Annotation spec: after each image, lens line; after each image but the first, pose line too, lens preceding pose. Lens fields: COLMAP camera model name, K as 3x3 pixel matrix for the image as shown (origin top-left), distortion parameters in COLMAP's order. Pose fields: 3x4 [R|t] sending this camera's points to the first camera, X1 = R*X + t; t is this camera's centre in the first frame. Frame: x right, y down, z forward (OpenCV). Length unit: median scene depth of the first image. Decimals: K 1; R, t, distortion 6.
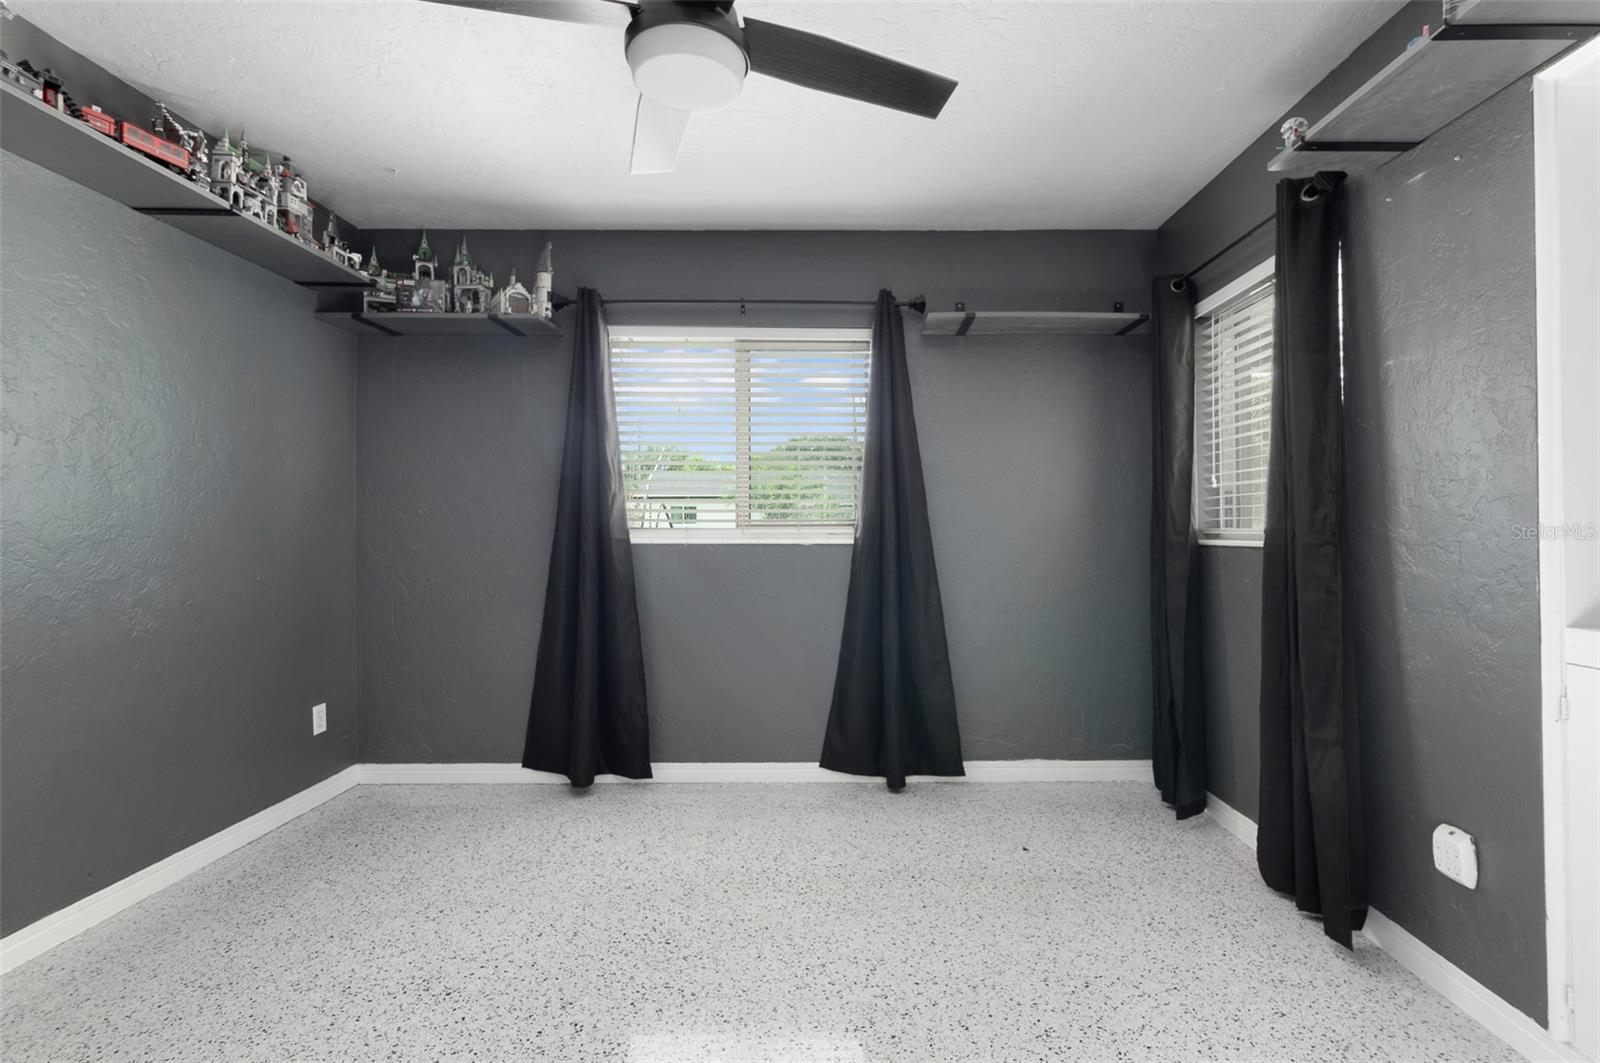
lens RADIAL K [[777.9, 0, 808.1], [0, 777.9, 530.8], [0, 0, 1]] dist [0.002052, 0.000970]
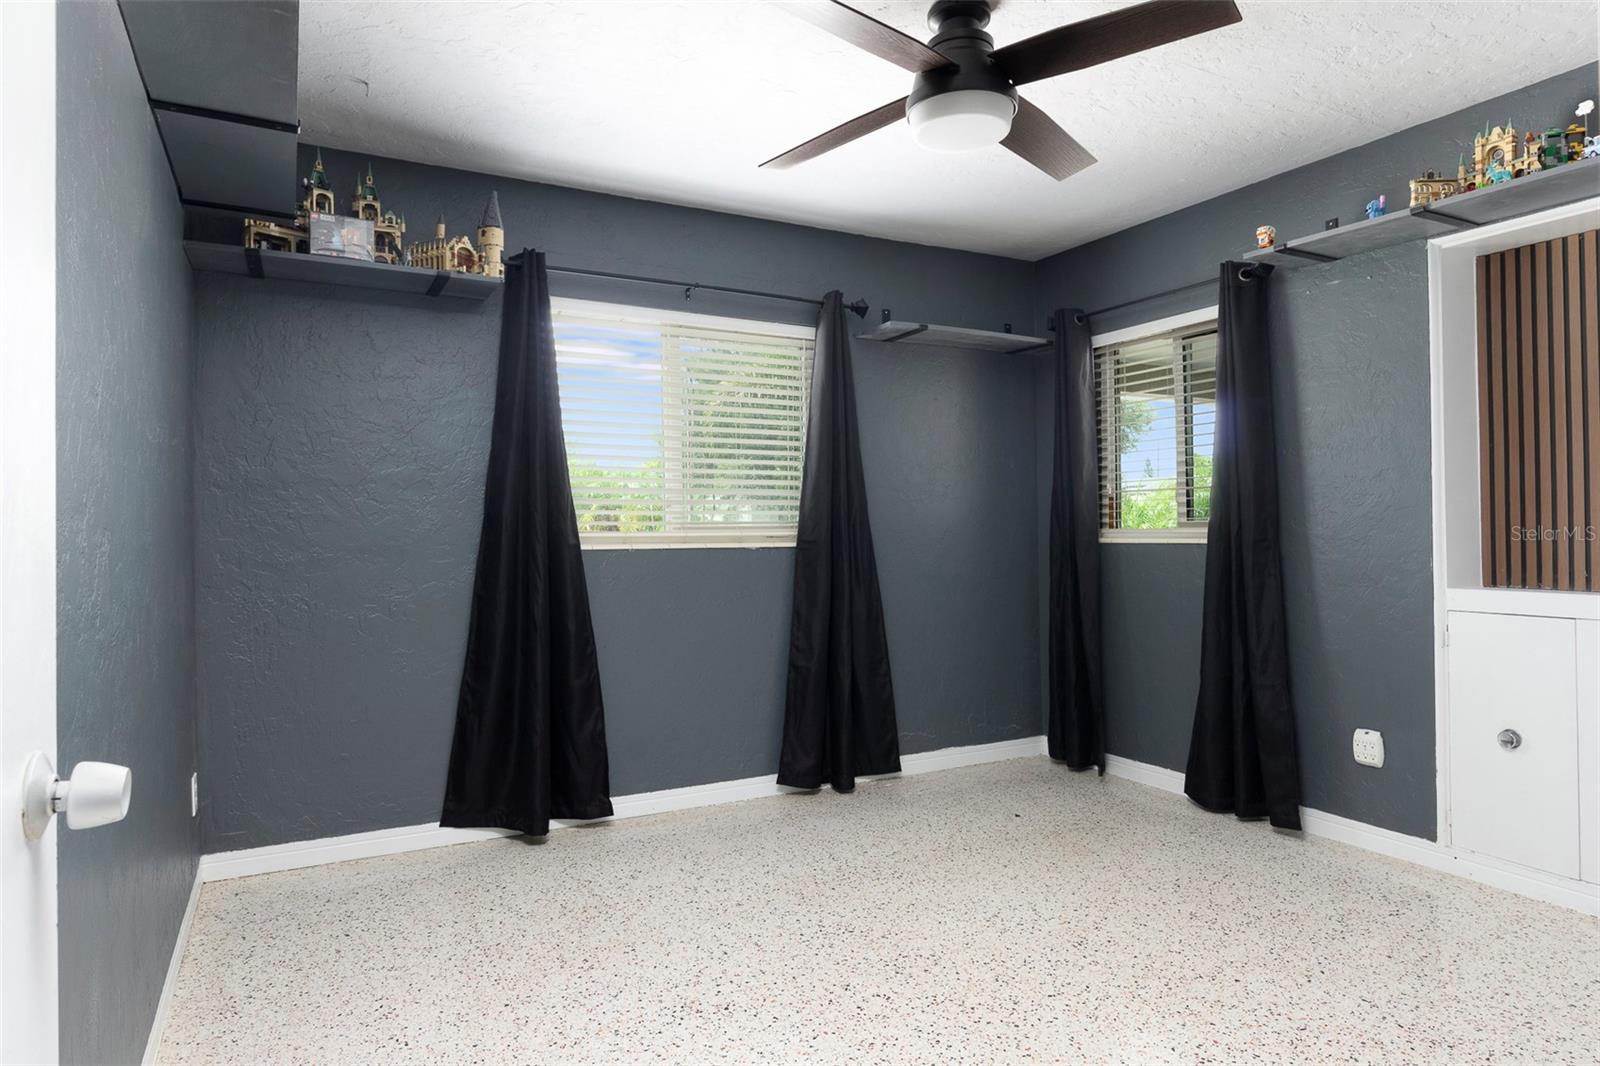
lens RADIAL K [[942.1, 0, 798.4], [0, 942.1, 536.9], [0, 0, 1]] dist [-0.000553, 0.000053]
pose [[0.888501, -0.008721, 0.458792, -0.520330], [0.008357, 0.999961, 0.002824, 0.001131], [-0.458799, 0.001325, 0.888539, -0.050837]]
